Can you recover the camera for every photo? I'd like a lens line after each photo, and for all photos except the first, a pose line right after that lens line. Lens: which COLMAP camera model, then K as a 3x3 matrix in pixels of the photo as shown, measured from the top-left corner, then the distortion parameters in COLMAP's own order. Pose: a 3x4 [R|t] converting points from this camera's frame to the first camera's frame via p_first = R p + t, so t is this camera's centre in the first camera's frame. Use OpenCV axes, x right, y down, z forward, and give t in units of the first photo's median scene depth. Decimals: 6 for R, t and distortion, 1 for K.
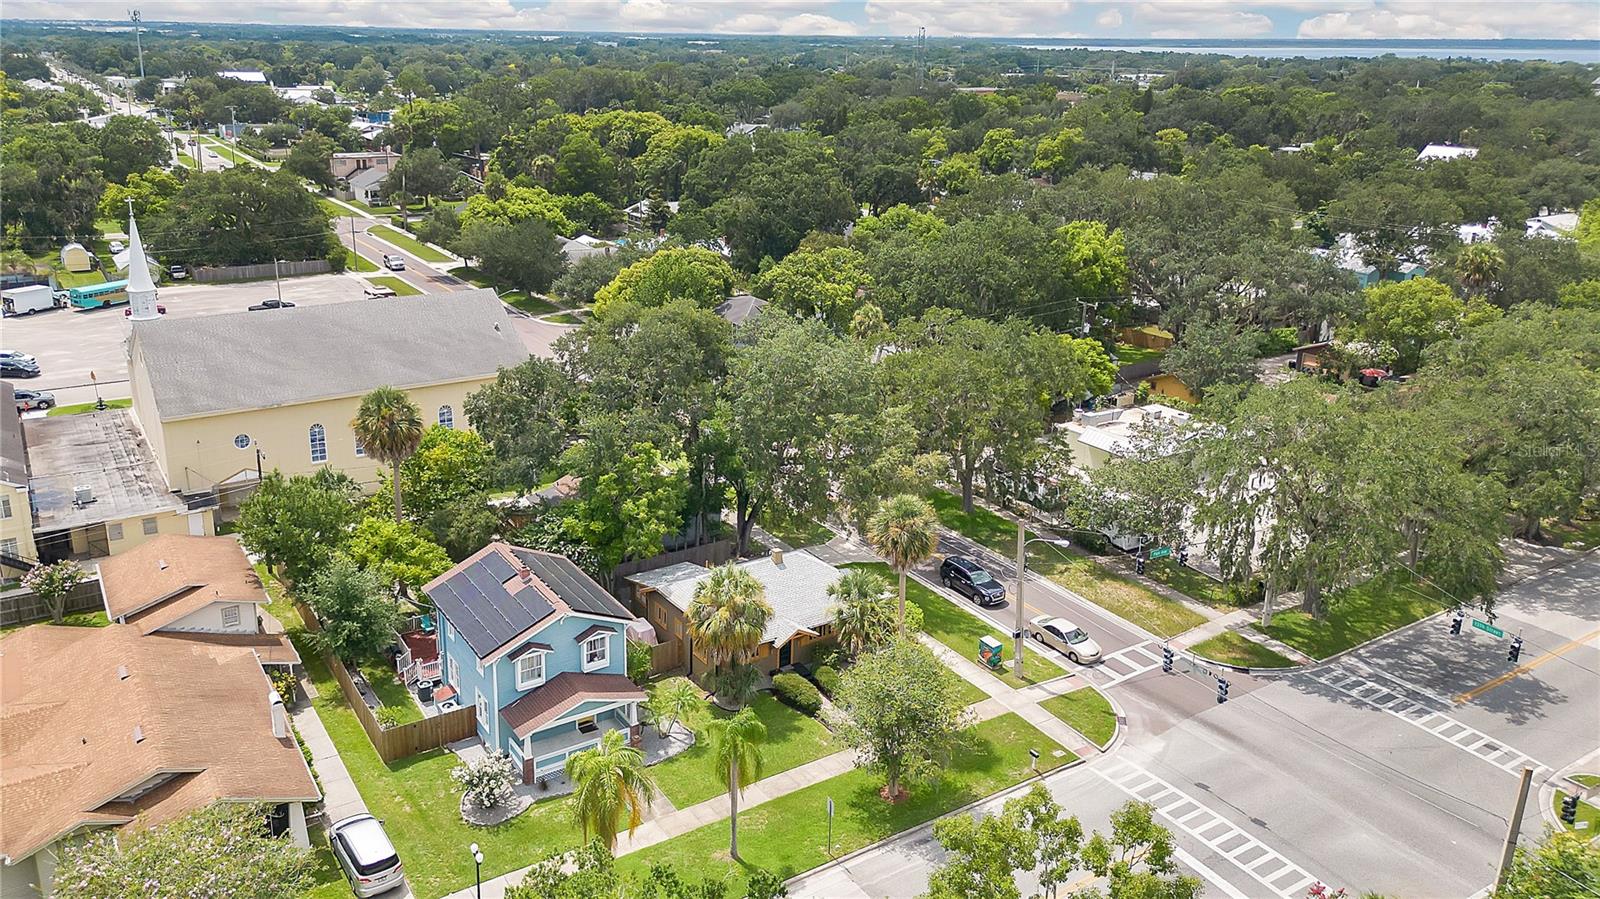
lens RADIAL K [[1209.8, 0, 732.1], [0, 1209.8, 412.4], [0, 0, 1]] dist [0.116141, -0.159517]
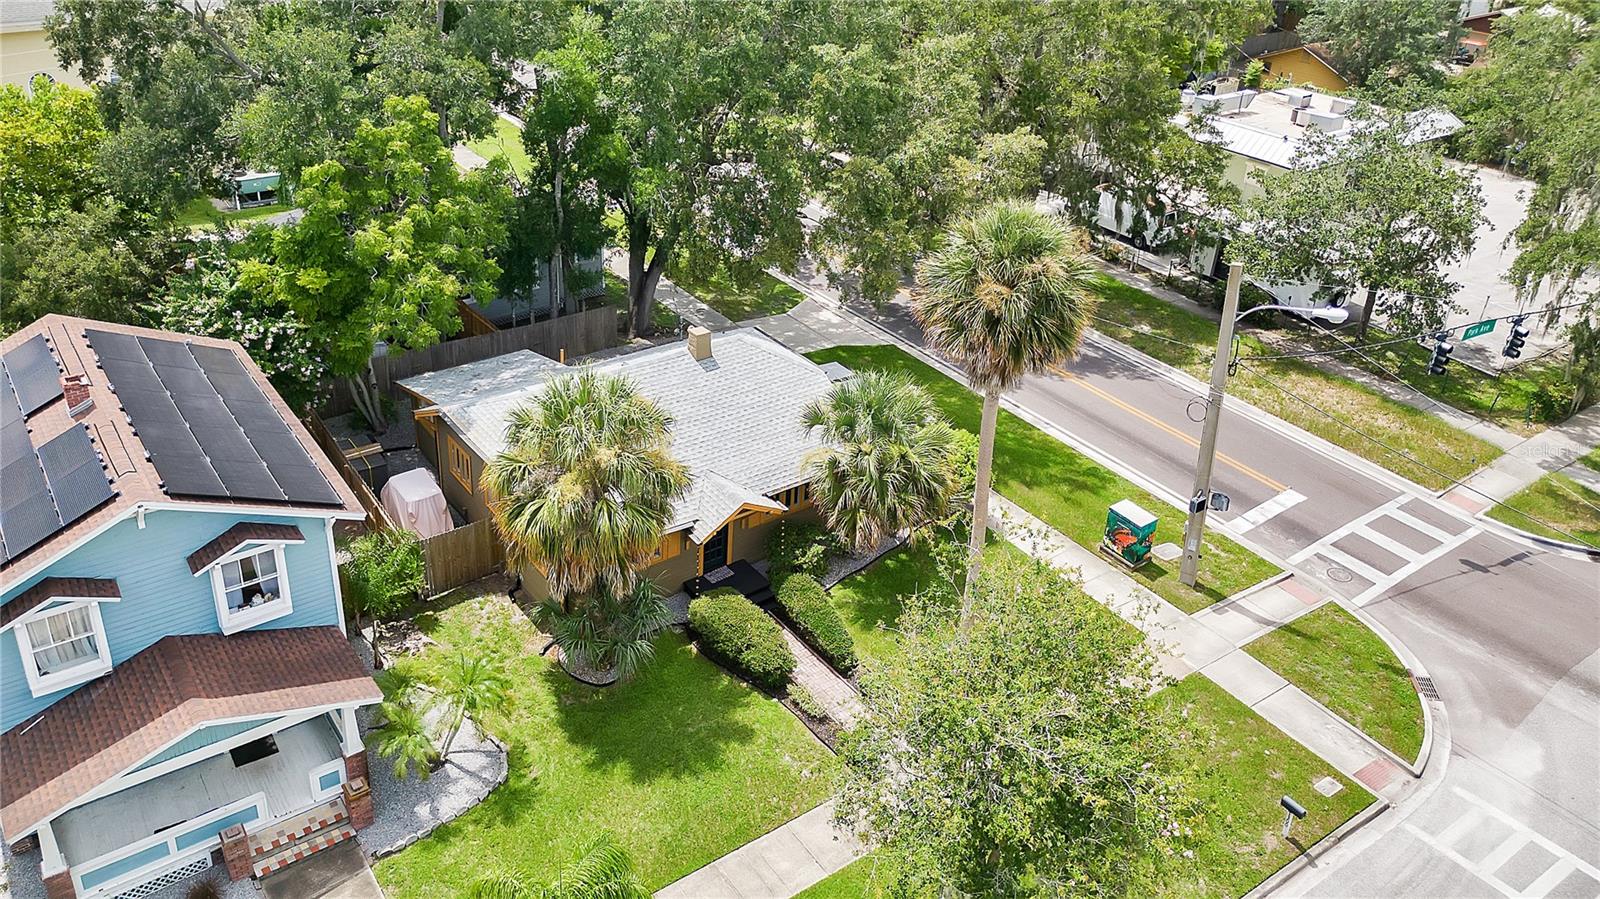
lens RADIAL K [[1209.8, 0, 732.1], [0, 1209.8, 412.4], [0, 0, 1]] dist [0.116141, -0.159517]
pose [[0.998456, -0.005667, 0.055250, 0.023942], [-0.005451, 0.979979, 0.199027, 0.051368], [-0.055272, -0.199021, 0.978435, 0.540861]]
